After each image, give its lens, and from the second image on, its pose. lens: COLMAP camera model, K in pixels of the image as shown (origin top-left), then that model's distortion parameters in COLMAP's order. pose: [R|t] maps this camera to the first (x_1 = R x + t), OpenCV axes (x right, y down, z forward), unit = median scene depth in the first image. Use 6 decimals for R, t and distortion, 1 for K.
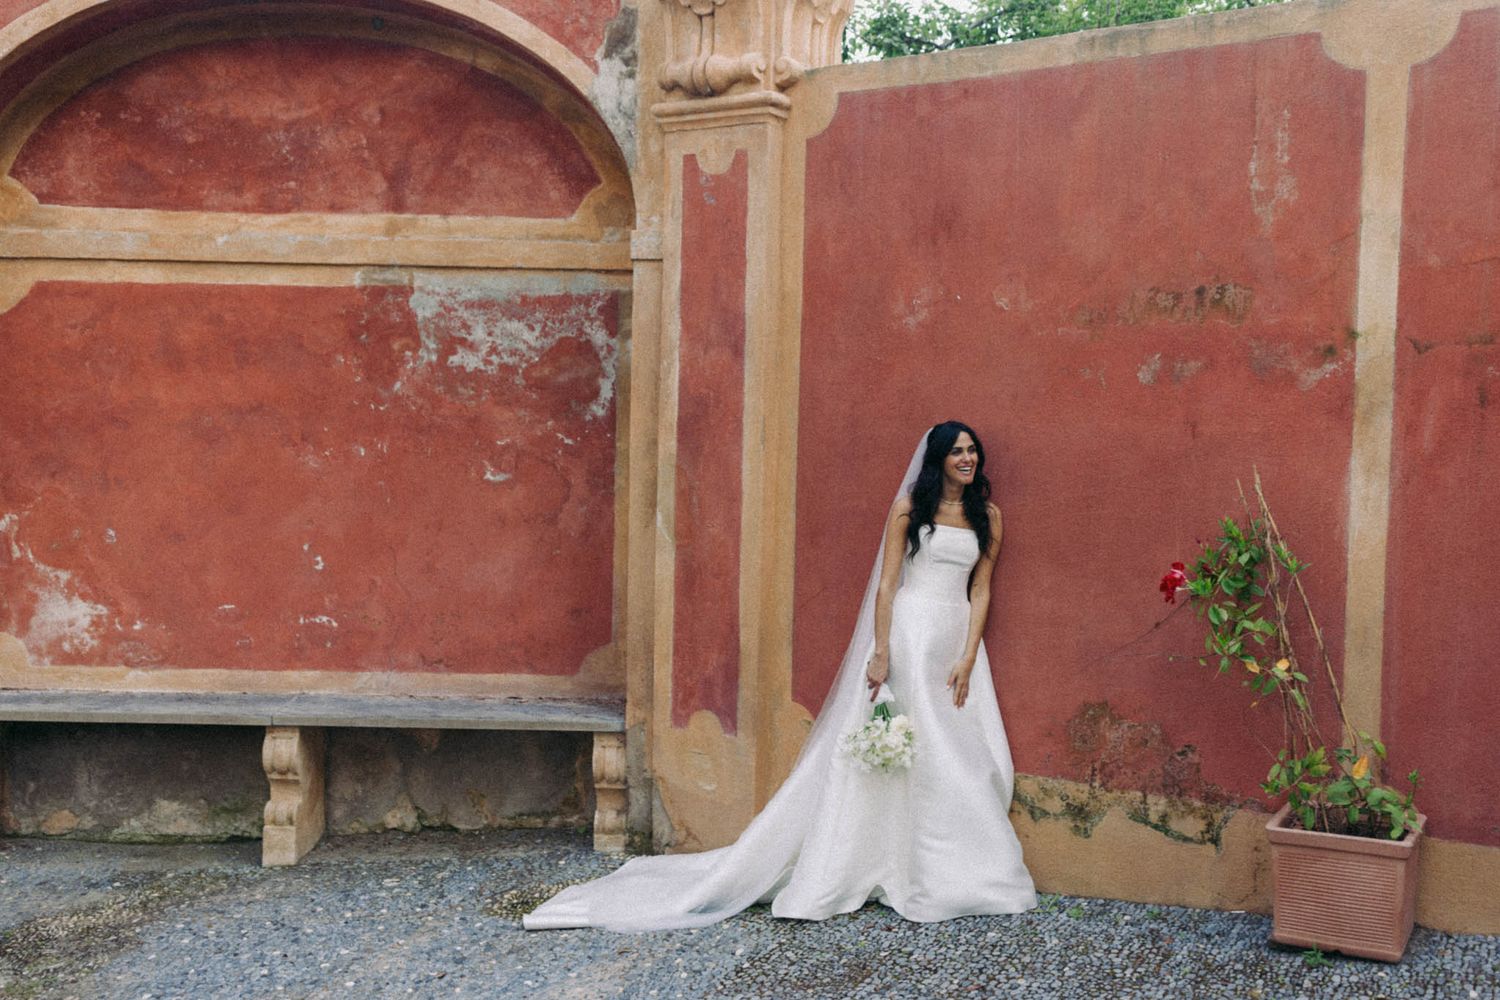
lens RADIAL K [[1474.9, 0, 750.0], [0, 1474.9, 500.0], [0, 0, 1]] dist [0.006017, -0.003266]
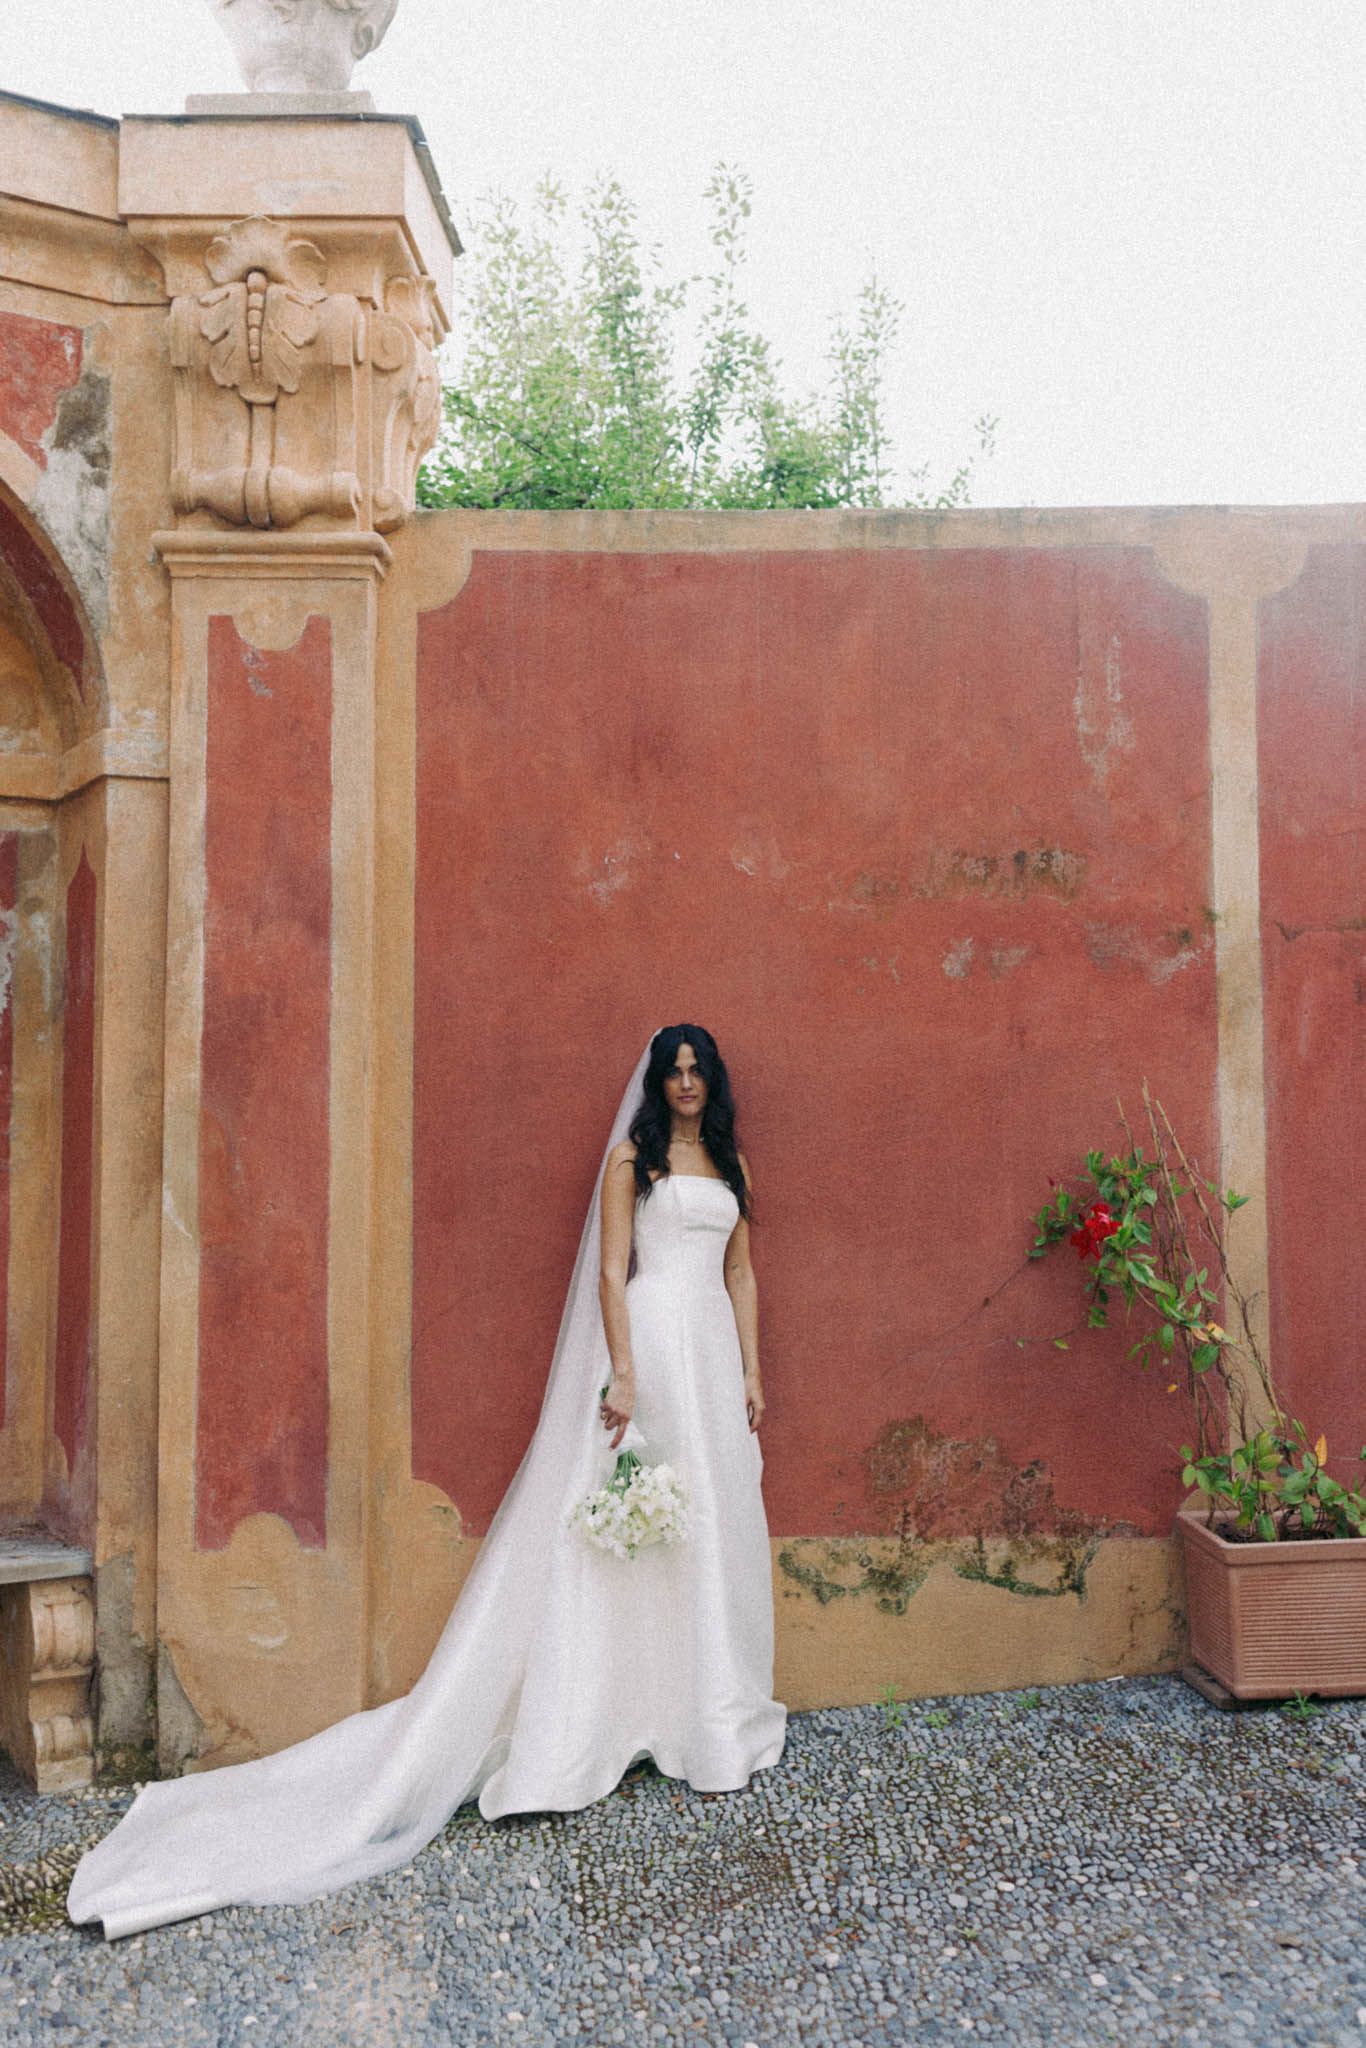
lens RADIAL K [[2013.7, 0, 683.0], [0, 2013.7, 1024.0], [0, 0, 1]] dist [0.006017, -0.003266]
pose [[0.834937, 0.010987, 0.550236, -0.361552], [0.047927, 0.994551, -0.092584, 0.028698], [-0.548255, 0.103673, 0.829860, 0.205891]]
